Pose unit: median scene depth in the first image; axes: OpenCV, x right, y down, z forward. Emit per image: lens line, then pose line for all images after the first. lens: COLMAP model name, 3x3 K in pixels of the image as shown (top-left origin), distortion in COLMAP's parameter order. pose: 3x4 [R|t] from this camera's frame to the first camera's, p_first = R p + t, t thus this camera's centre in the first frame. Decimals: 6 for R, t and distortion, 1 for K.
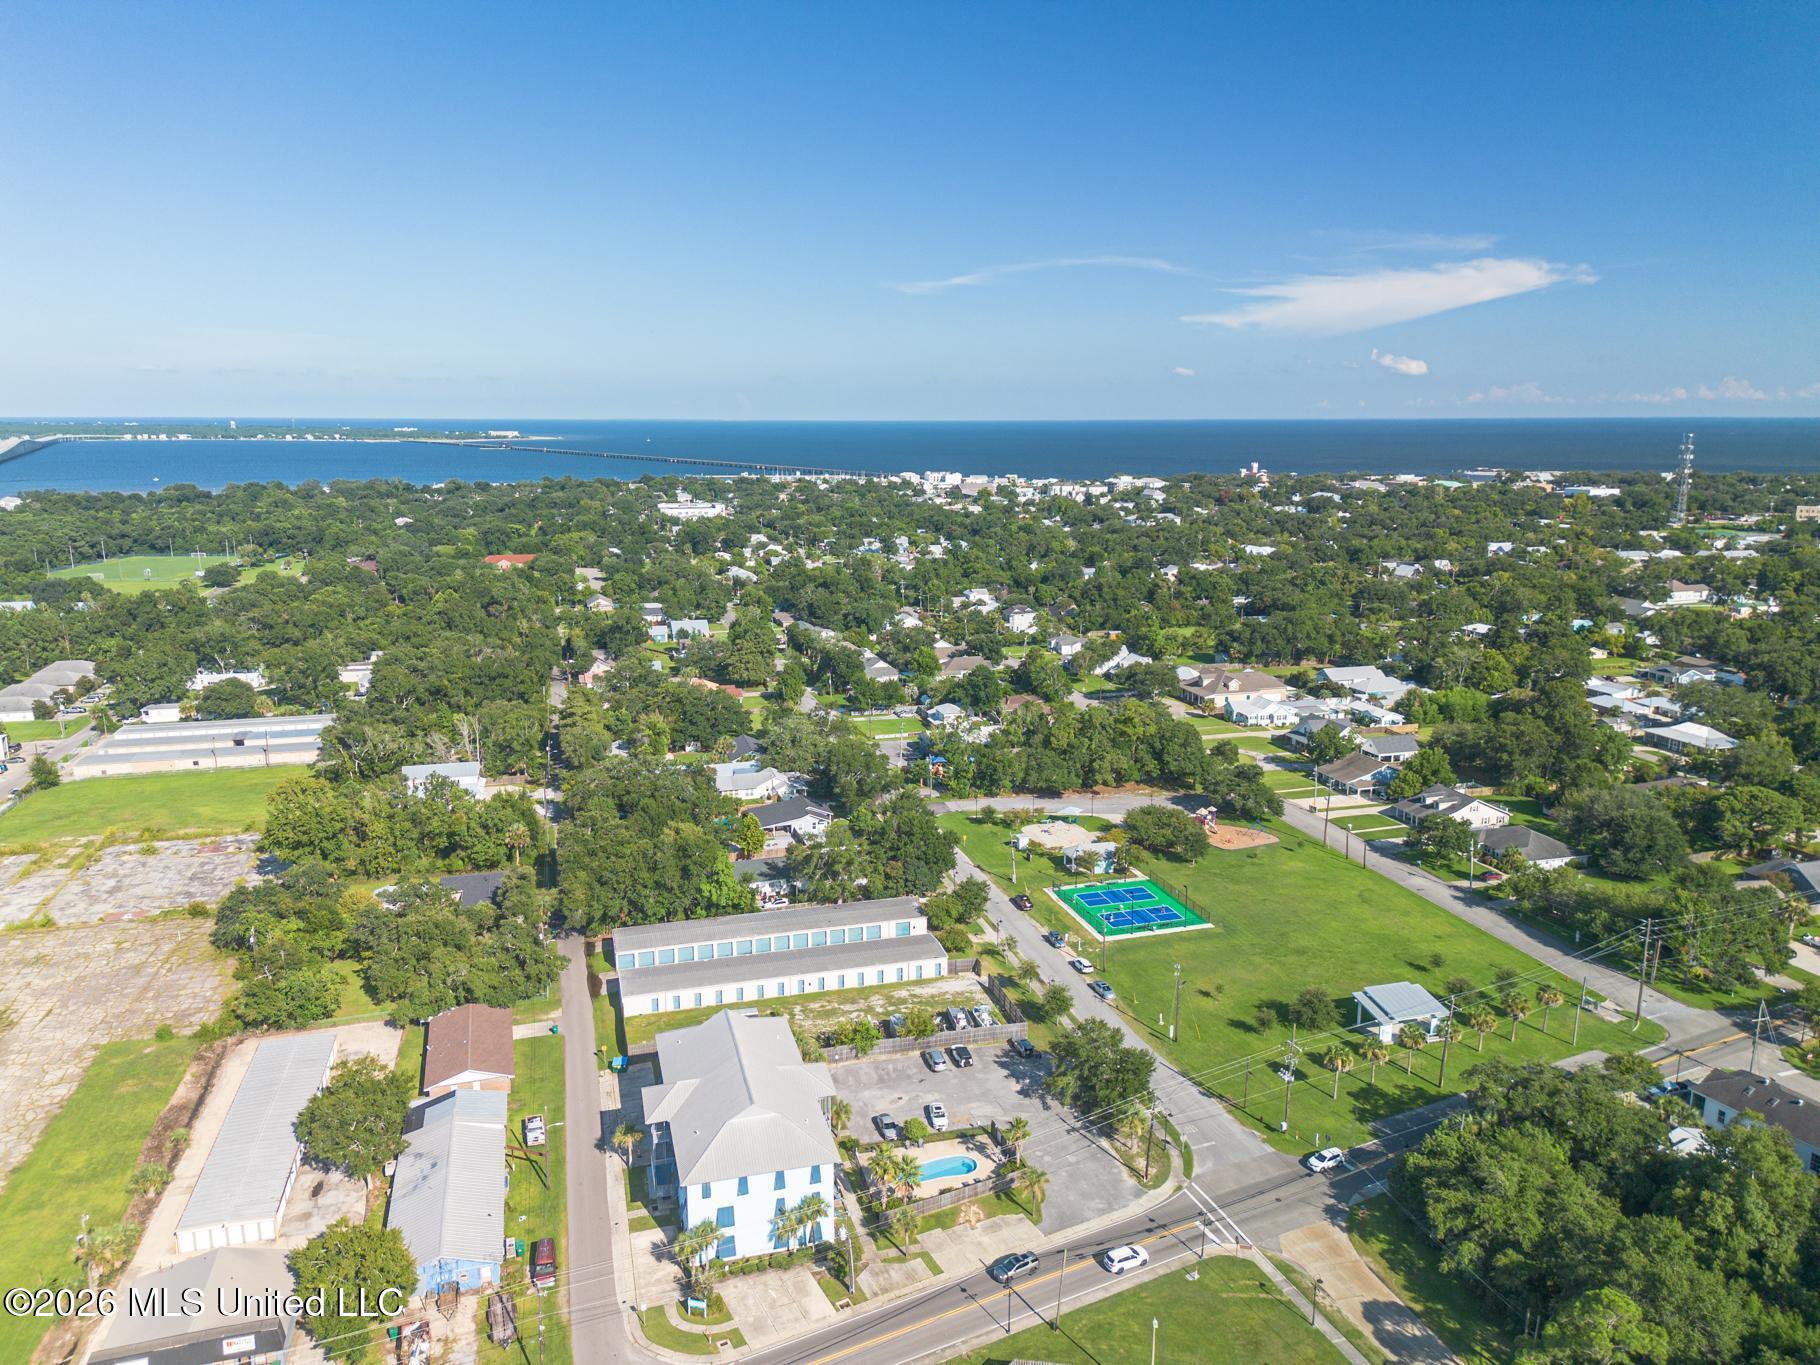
lens RADIAL K [[1304.1, 0, 910.0], [0, 1304.1, 682.5], [0, 0, 1]] dist [0.085223, -0.097220]
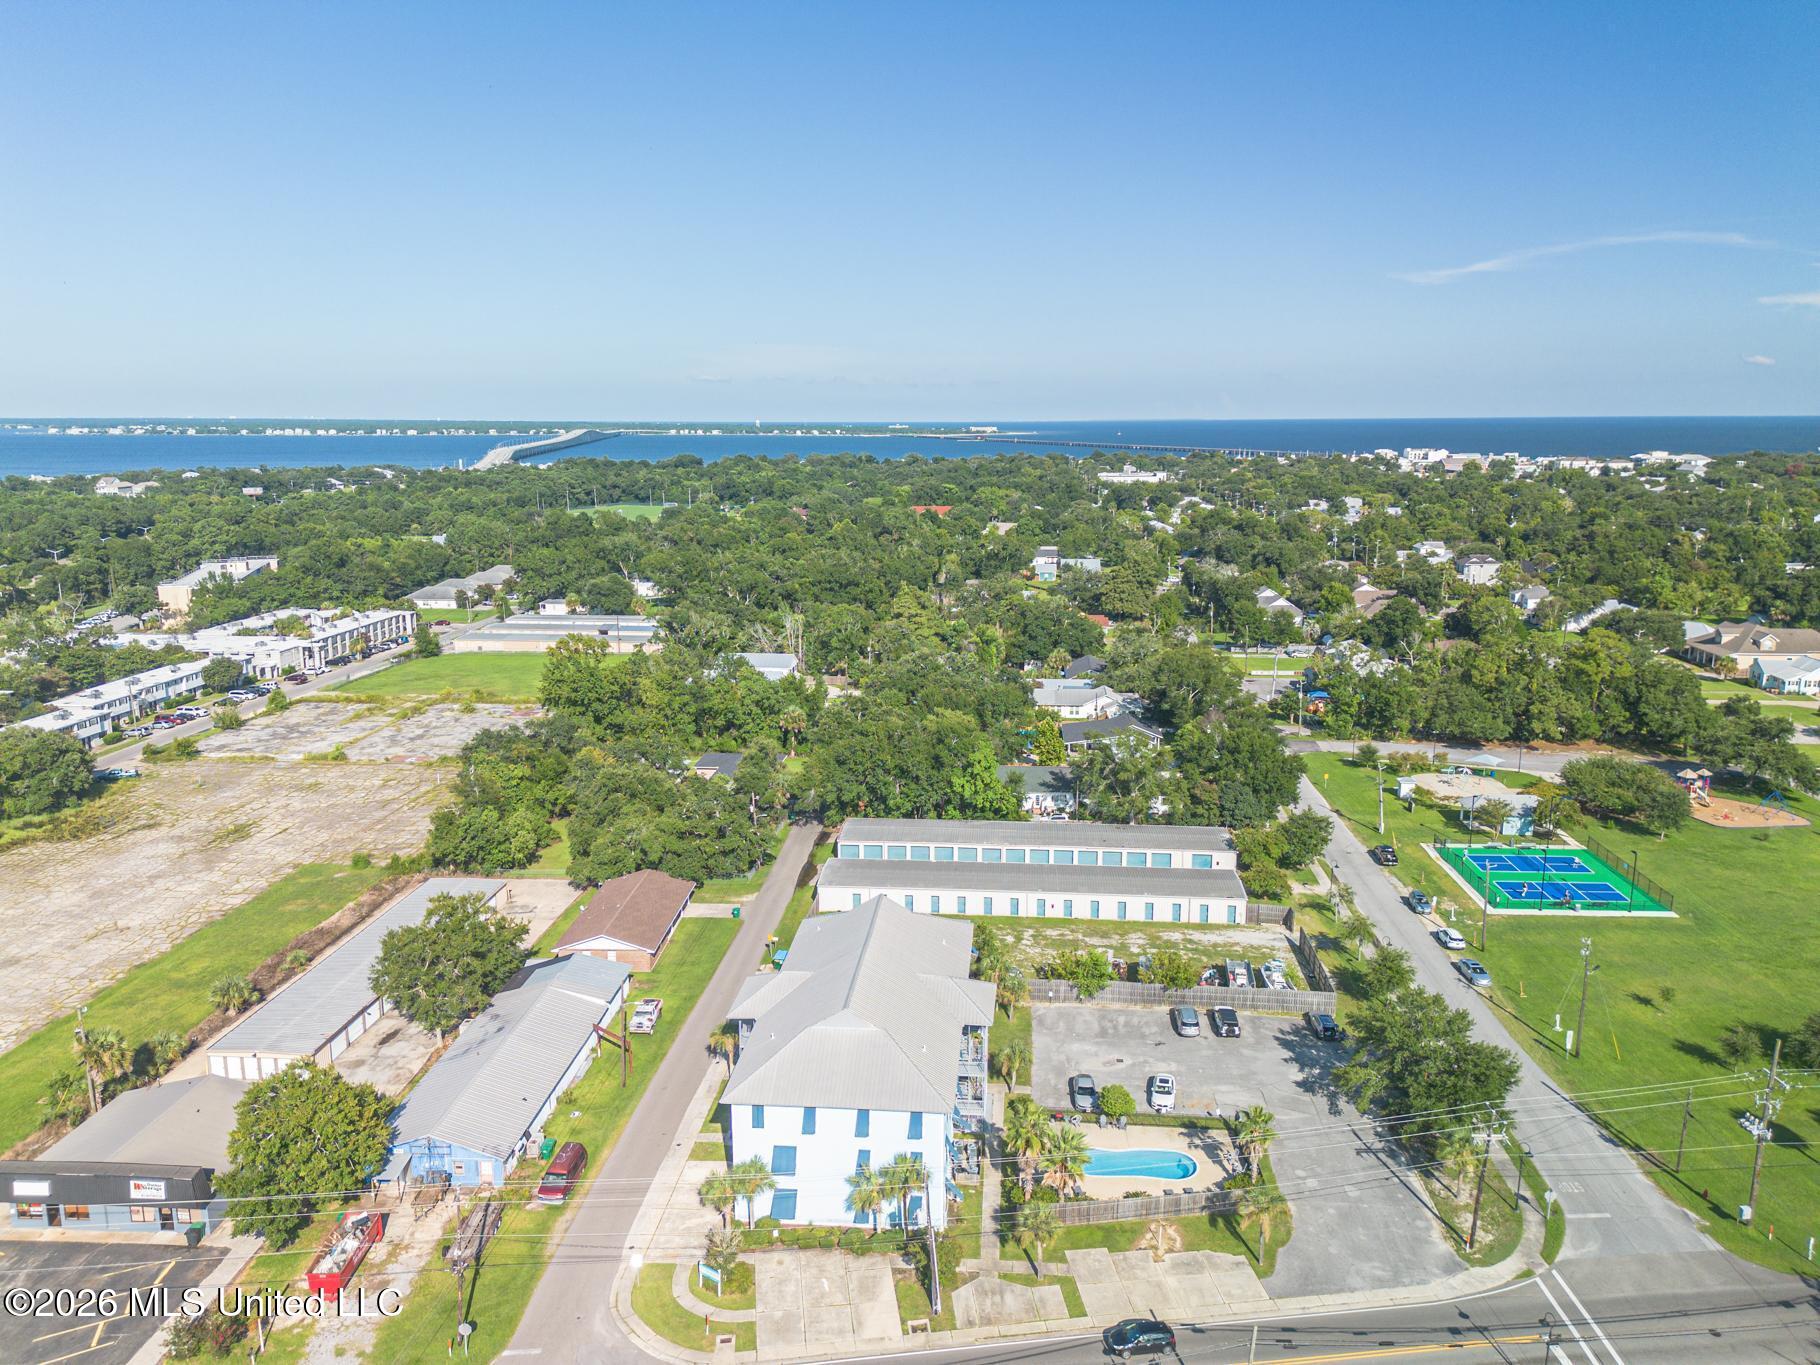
lens RADIAL K [[1304.1, 0, 910.0], [0, 1304.1, 682.5], [0, 0, 1]] dist [0.085223, -0.097220]
pose [[0.937484, 0.072298, -0.340435, 0.086388], [-0.072900, 0.997278, 0.011041, 0.088249], [0.340306, 0.014467, 0.940203, 0.228415]]
